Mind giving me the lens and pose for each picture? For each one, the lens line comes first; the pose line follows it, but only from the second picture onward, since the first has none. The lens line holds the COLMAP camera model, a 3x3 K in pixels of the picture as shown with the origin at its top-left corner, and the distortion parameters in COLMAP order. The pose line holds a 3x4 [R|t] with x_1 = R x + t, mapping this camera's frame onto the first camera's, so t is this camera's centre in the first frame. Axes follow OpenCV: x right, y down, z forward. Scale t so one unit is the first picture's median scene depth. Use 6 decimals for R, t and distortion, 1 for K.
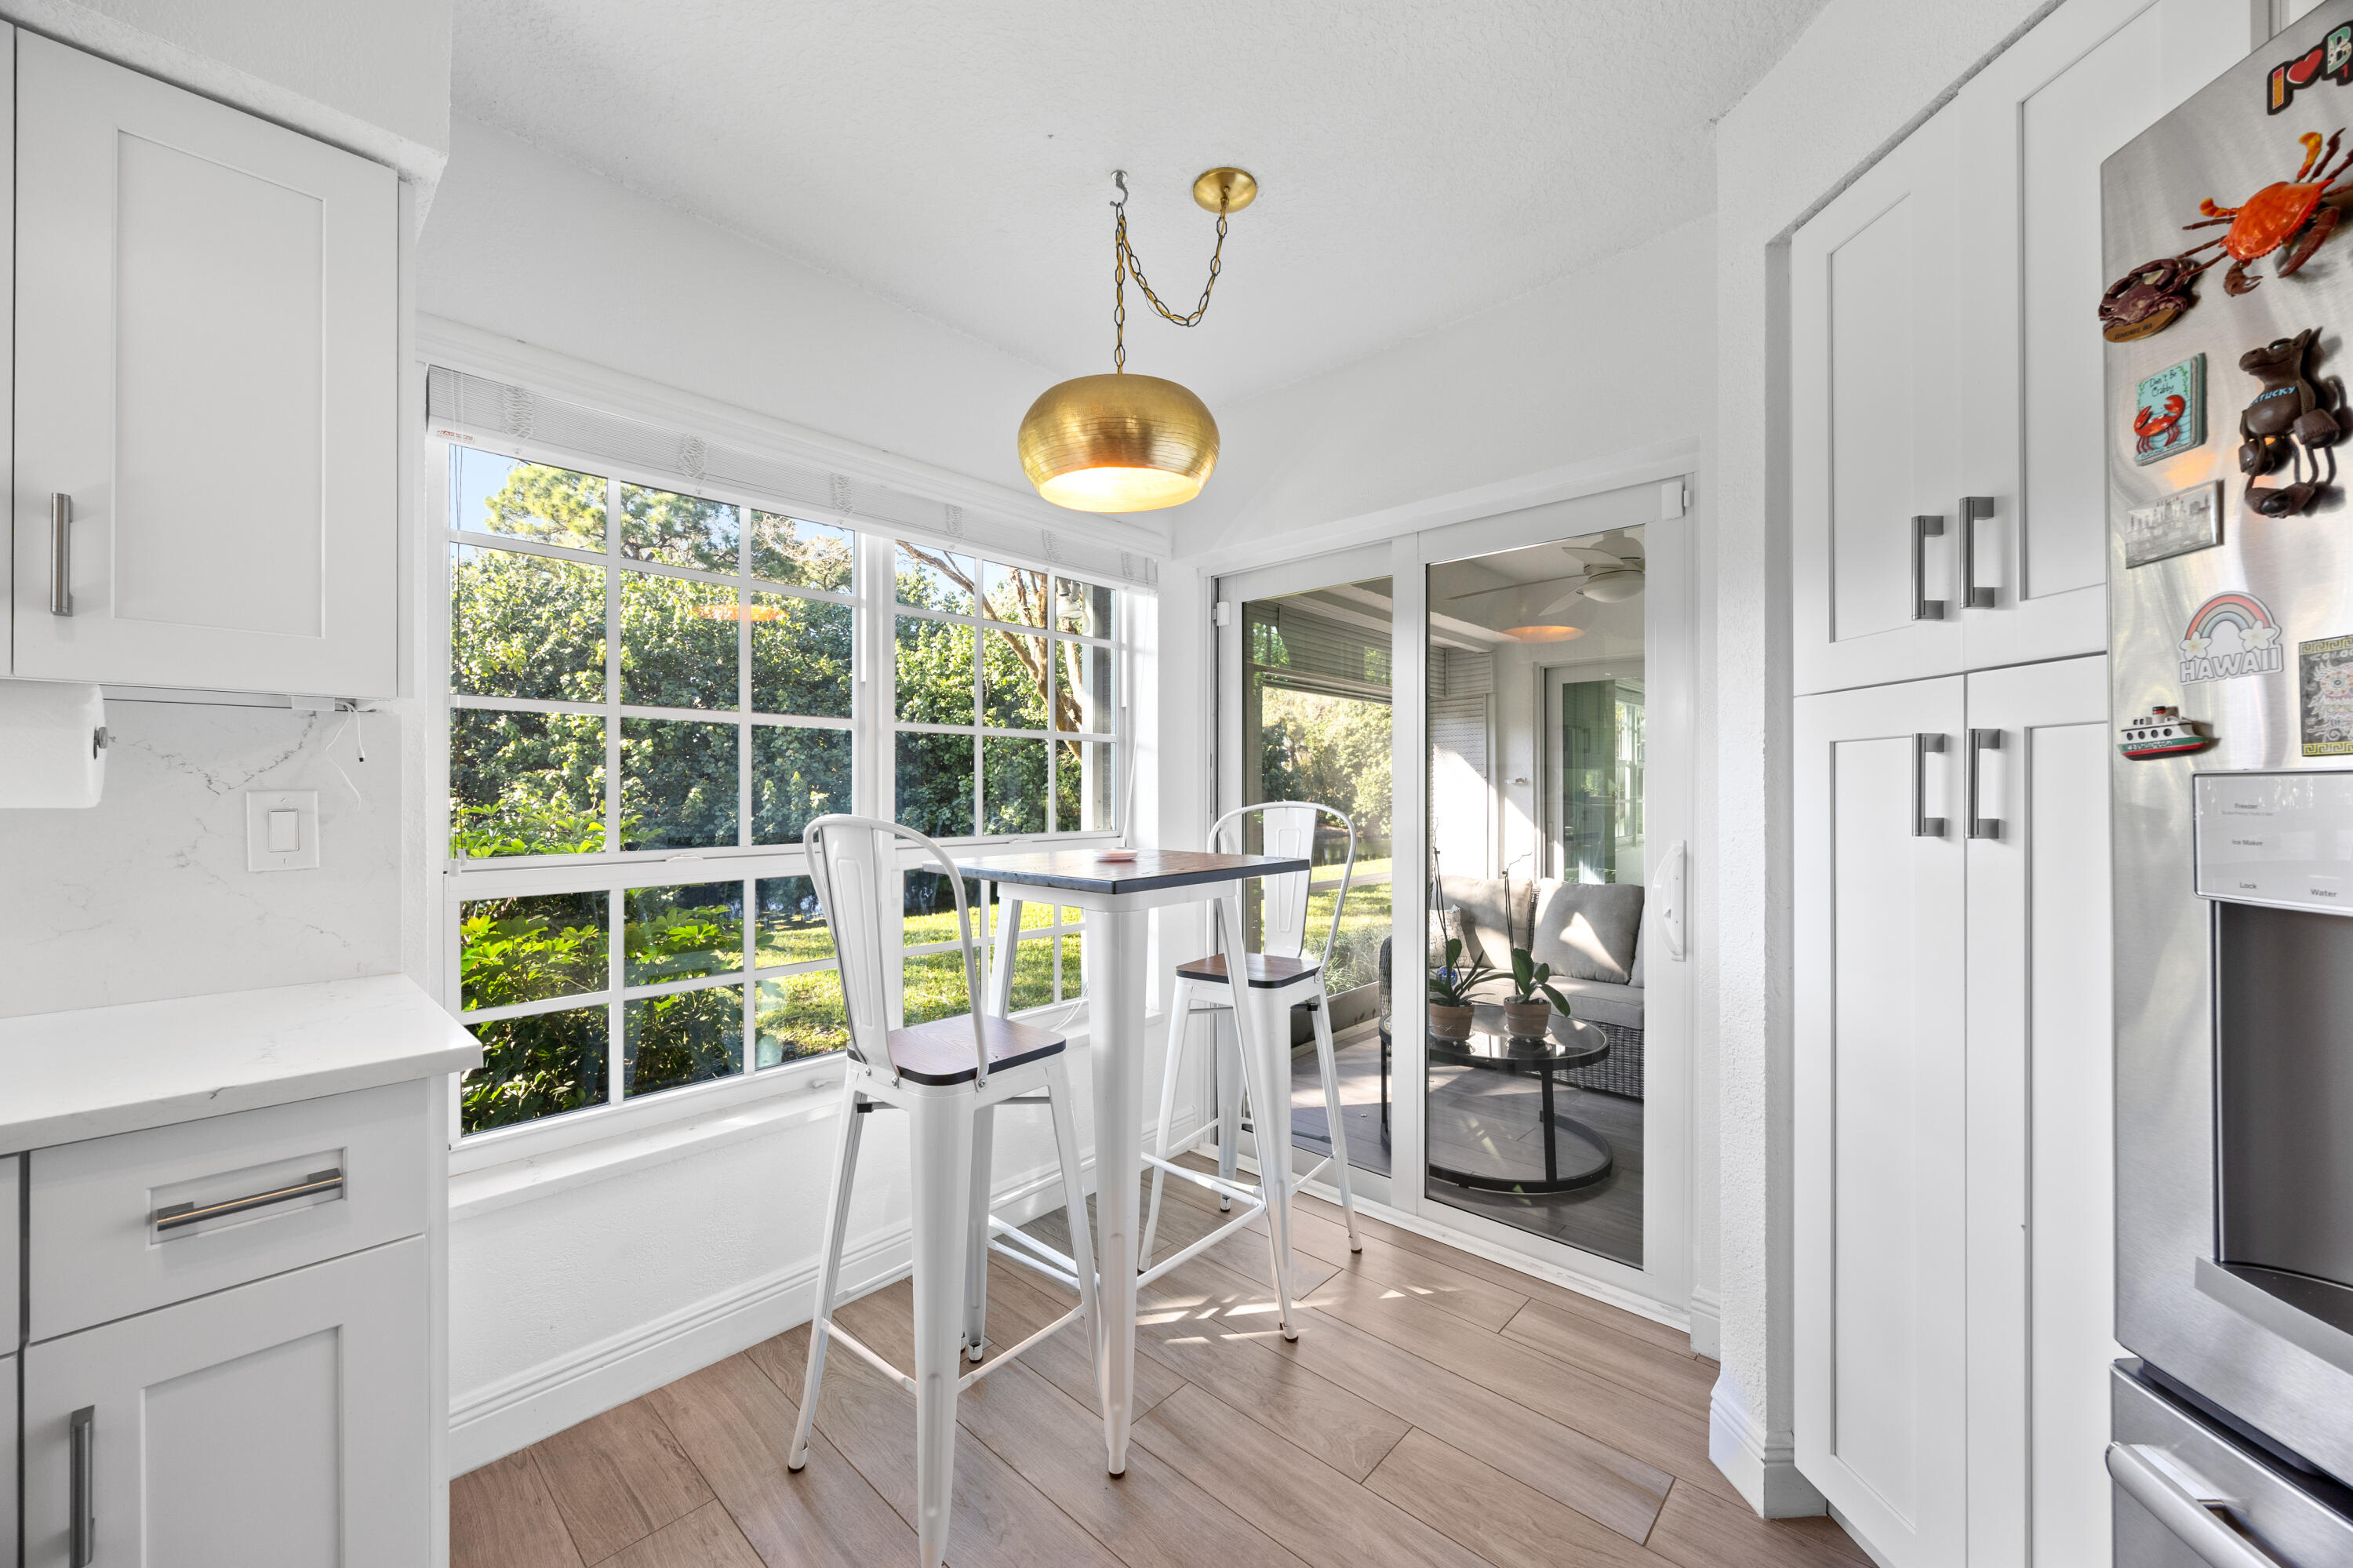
lens RADIAL K [[892.5, 0, 1169.6], [0, 892.5, 790.9], [0, 0, 1]] dist [-0.002329, 0.000380]
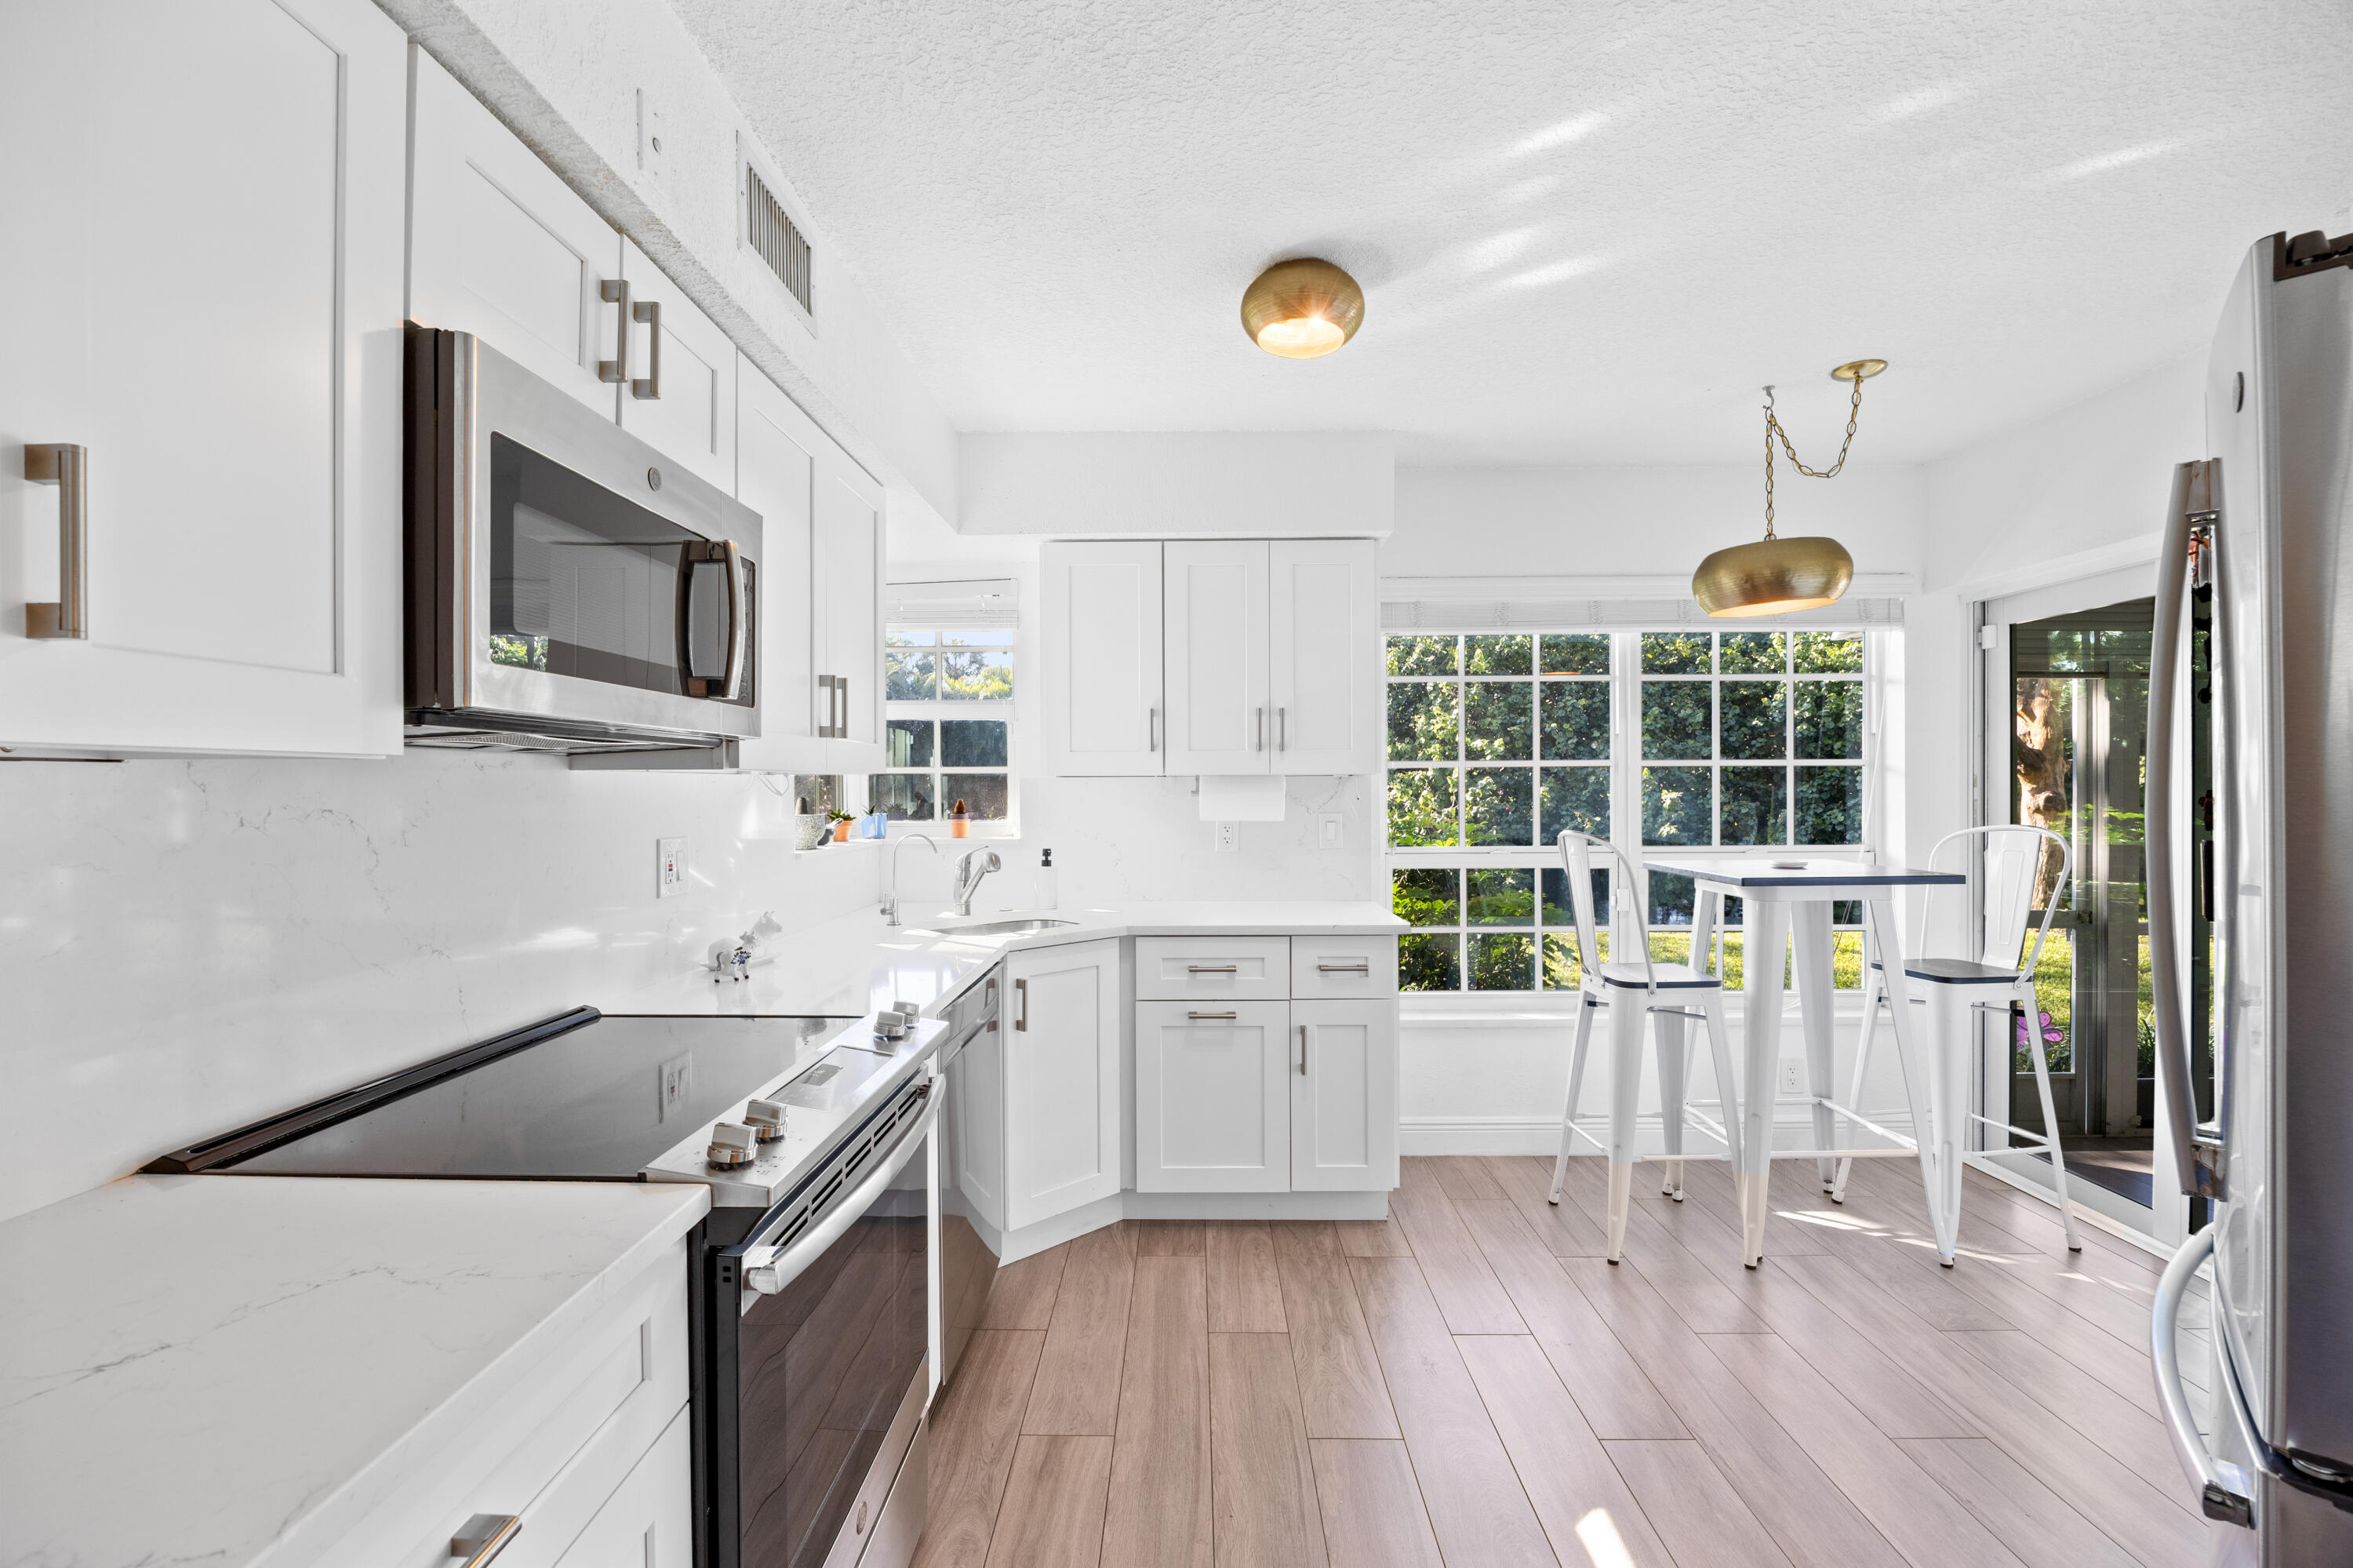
lens RADIAL K [[1025.7, 0, 1170.9], [0, 1025.7, 785.2], [0, 0, 1]] dist [-0.014533, 0.000129]
pose [[0.666021, -0.003972, -0.745922, 0.049349], [0.003648, 0.999991, -0.002068, -0.005025], [0.745924, -0.001344, 0.666030, -0.076186]]
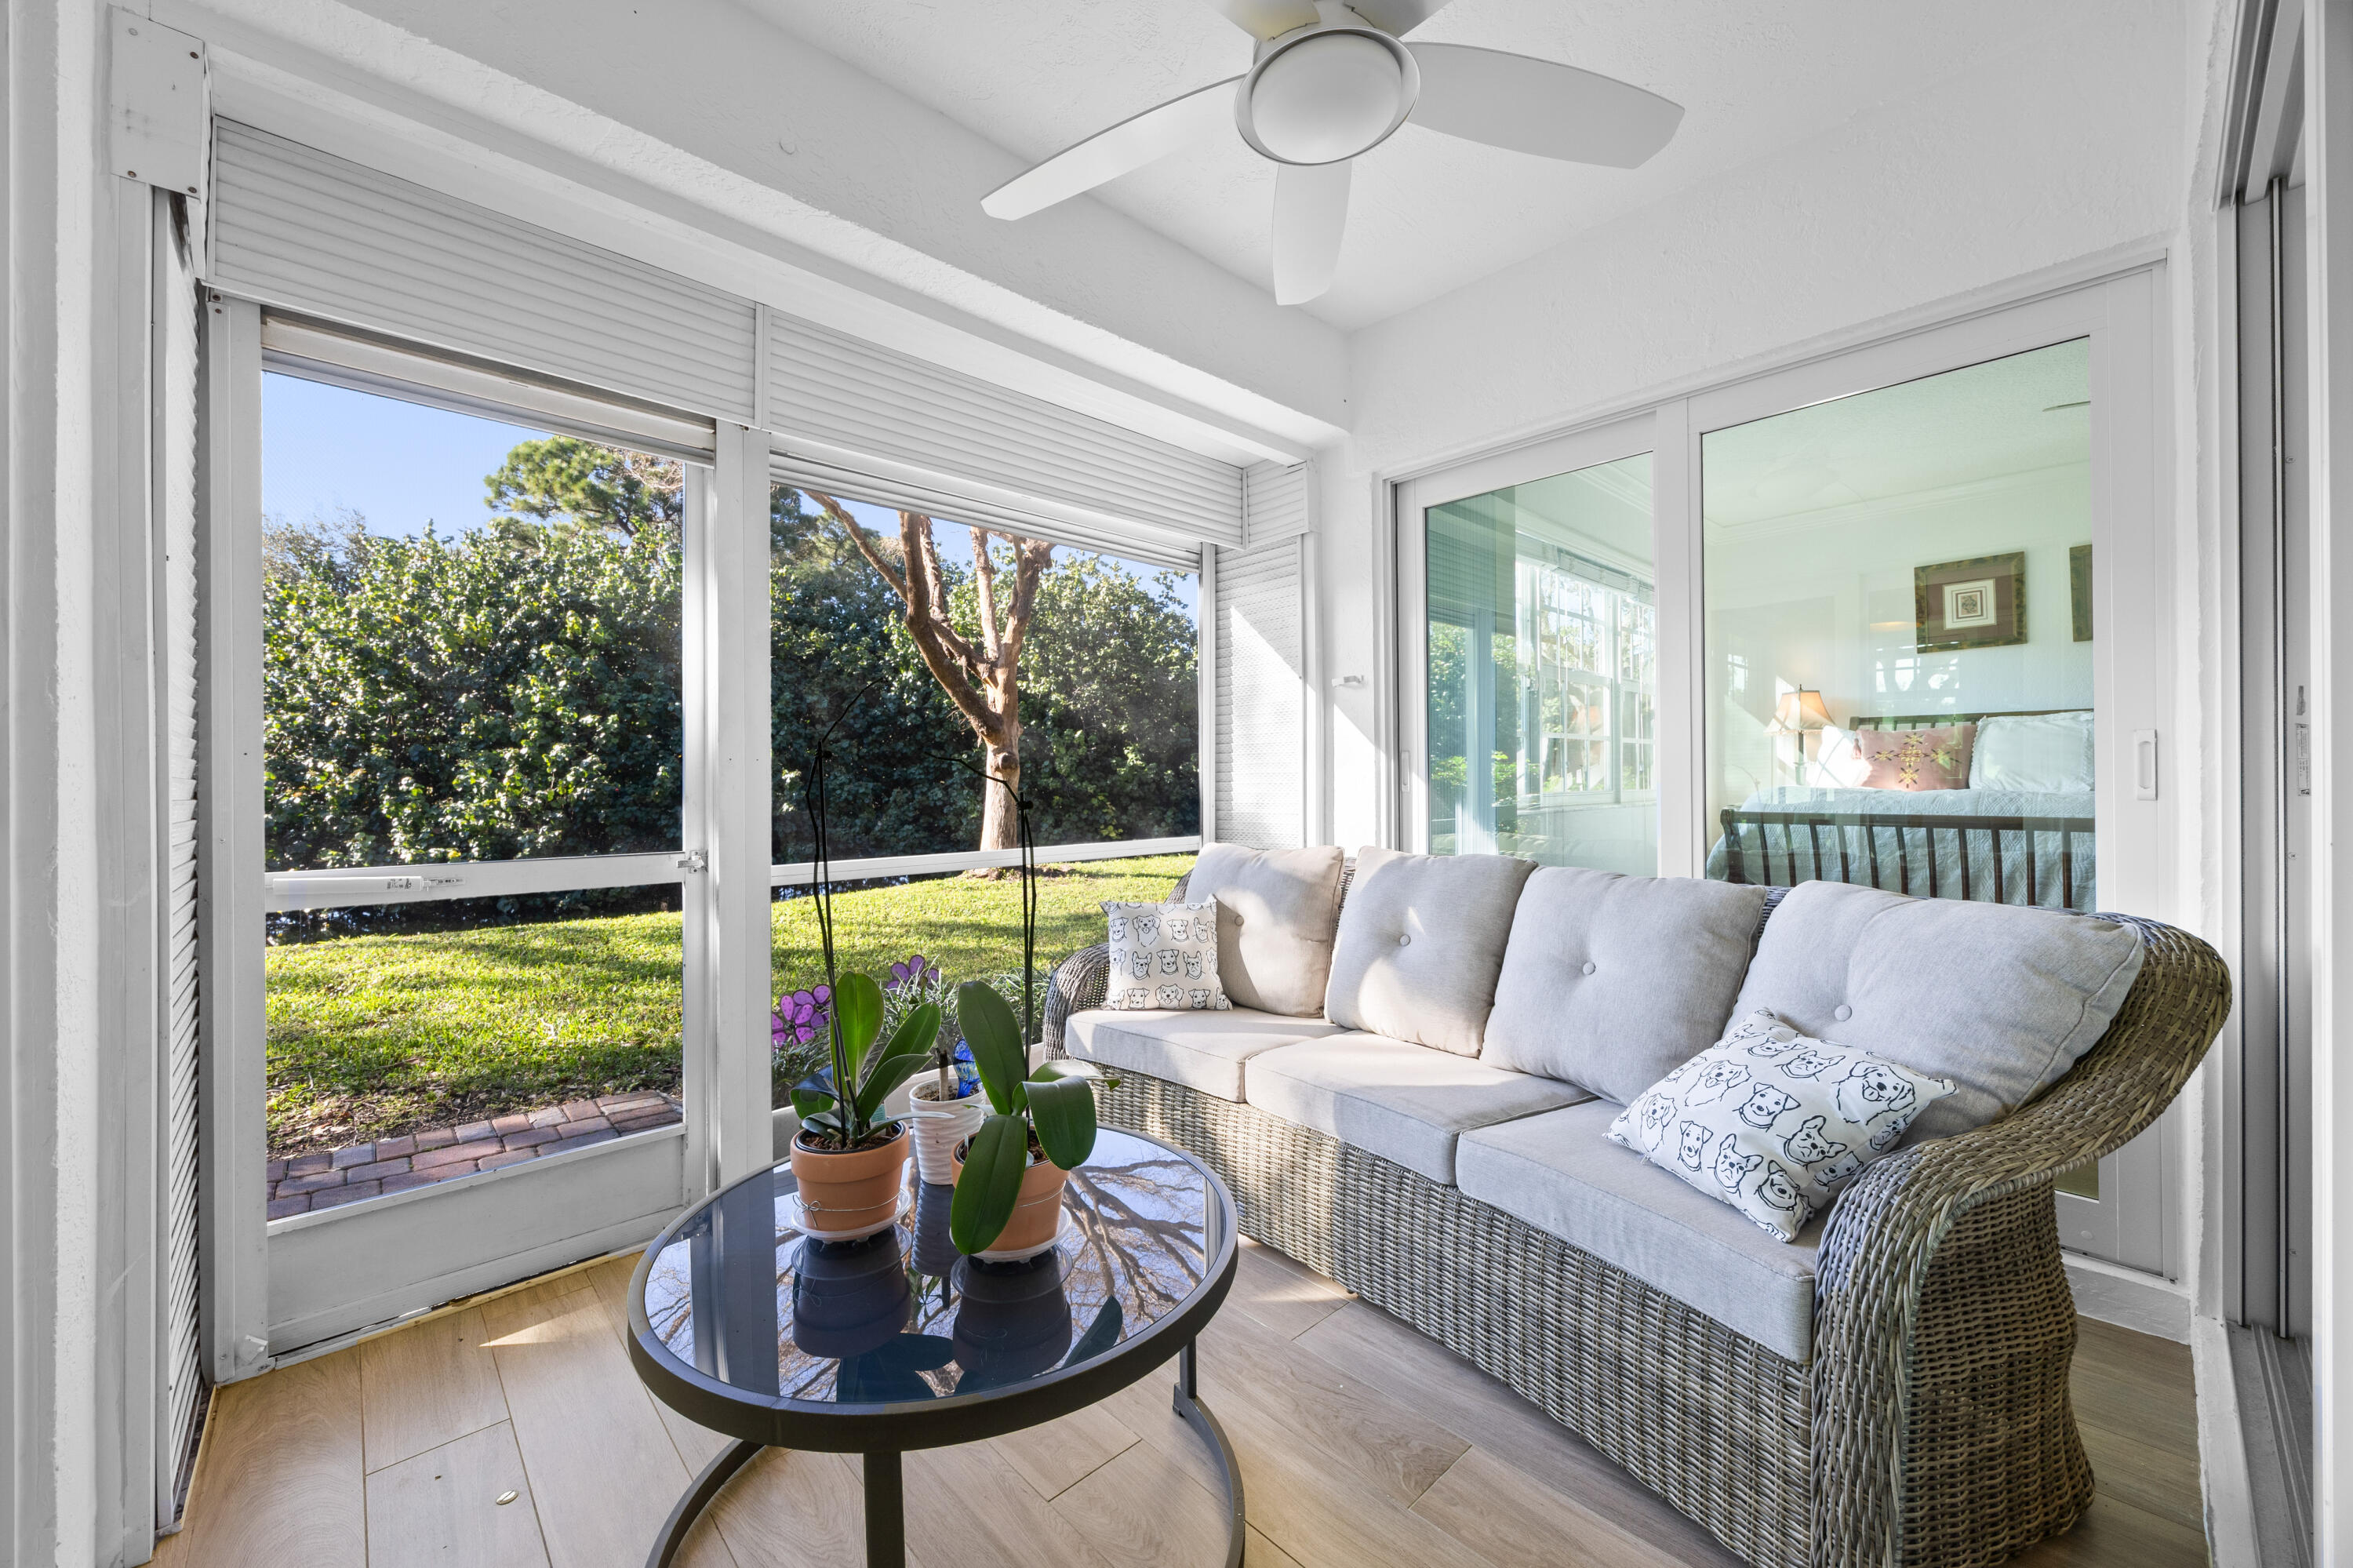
lens RADIAL K [[892.5, 0, 1171.6], [0, 892.5, 779.0], [0, 0, 1]] dist [-0.002329, 0.000380]
pose [[0.997619, -0.005716, -0.068723, 0.092072], [0.005824, 0.999982, 0.001373, 0.015575], [0.068714, -0.001770, 0.997635, 0.122262]]
